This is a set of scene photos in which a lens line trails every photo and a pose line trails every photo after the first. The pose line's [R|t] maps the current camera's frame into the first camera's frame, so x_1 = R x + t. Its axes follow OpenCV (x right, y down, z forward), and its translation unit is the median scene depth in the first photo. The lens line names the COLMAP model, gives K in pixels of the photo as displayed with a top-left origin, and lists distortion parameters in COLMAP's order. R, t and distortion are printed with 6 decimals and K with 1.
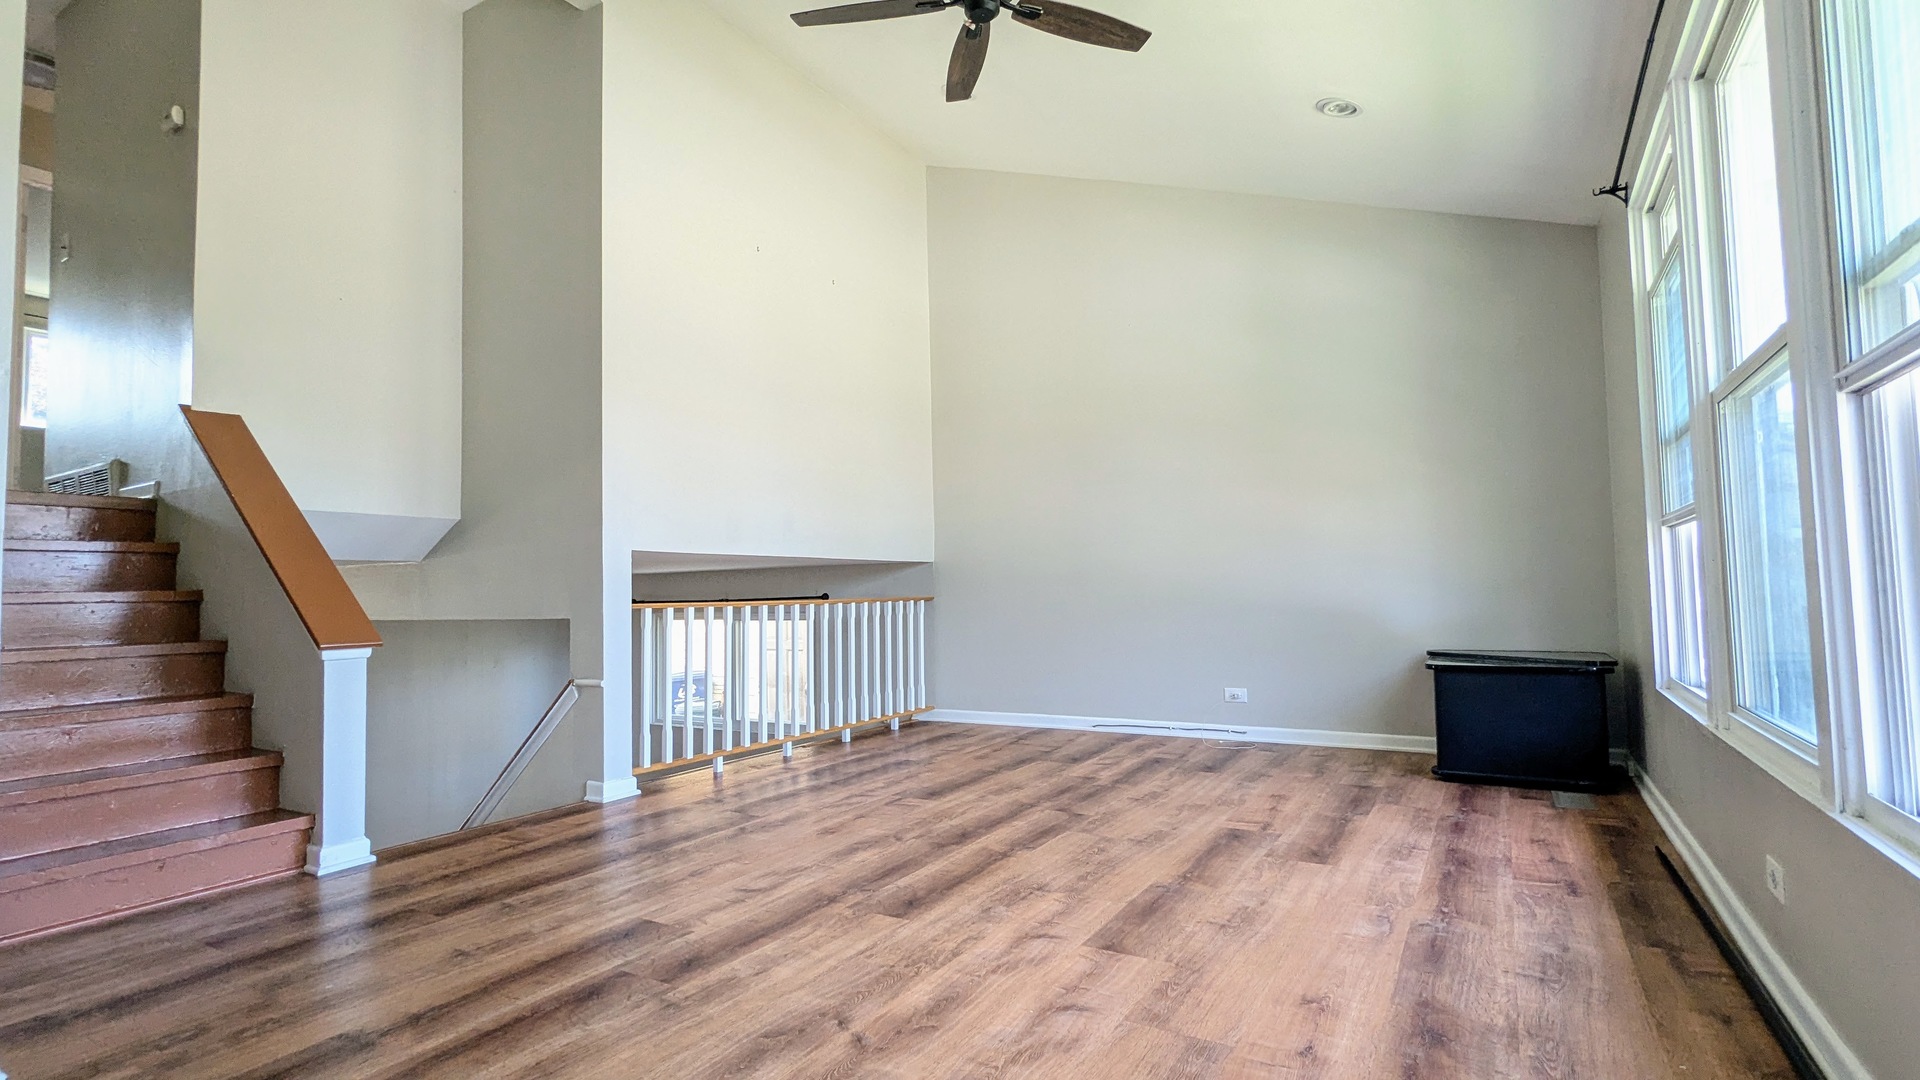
lens RADIAL K [[909.2, 0, 952.9], [0, 909.2, 543.2], [0, 0, 1]] dist [0.009592, 0.000460]
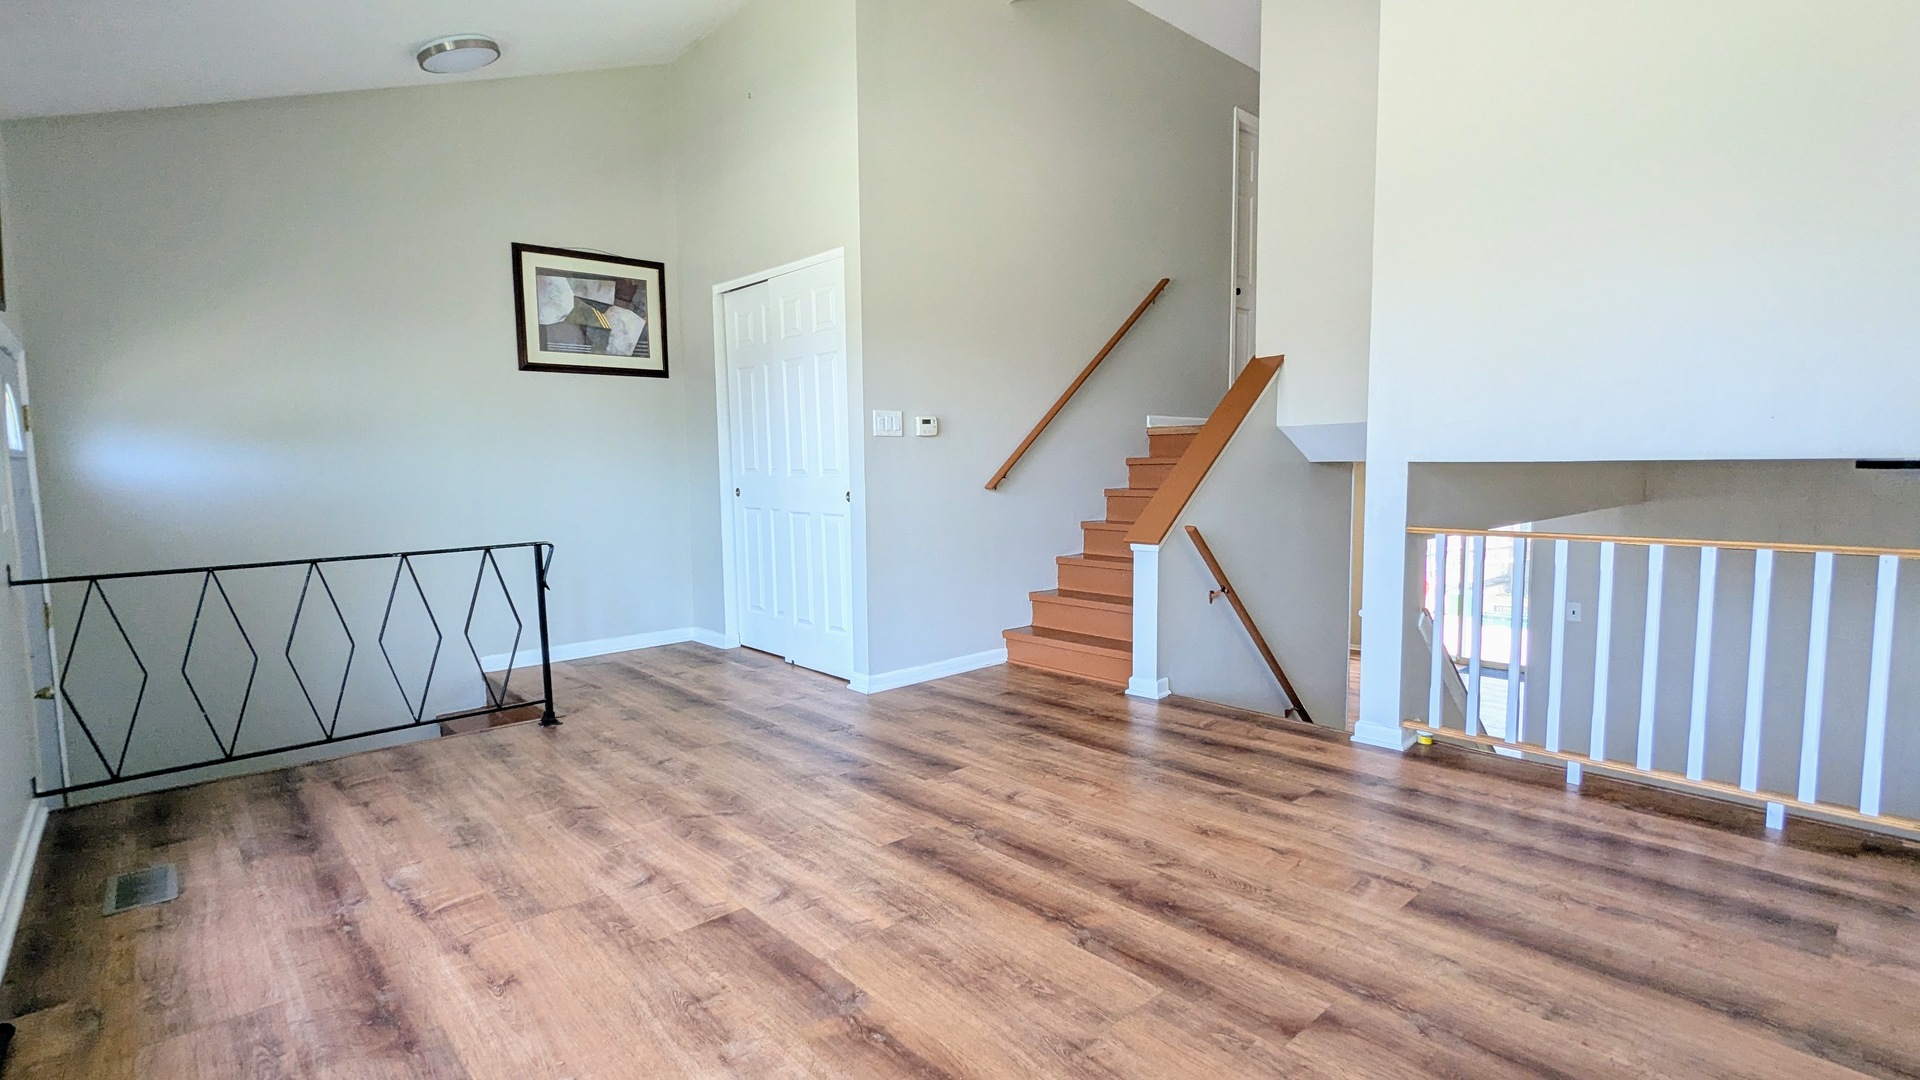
lens RADIAL K [[909.2, 0, 952.5], [0, 909.2, 546.1], [0, 0, 1]] dist [0.009592, 0.000460]
pose [[-0.298046, 0.109042, -0.948303, 0.909155], [0.078336, 0.992897, 0.089549, -0.033587], [0.951332, -0.047596, -0.304471, 1.413080]]
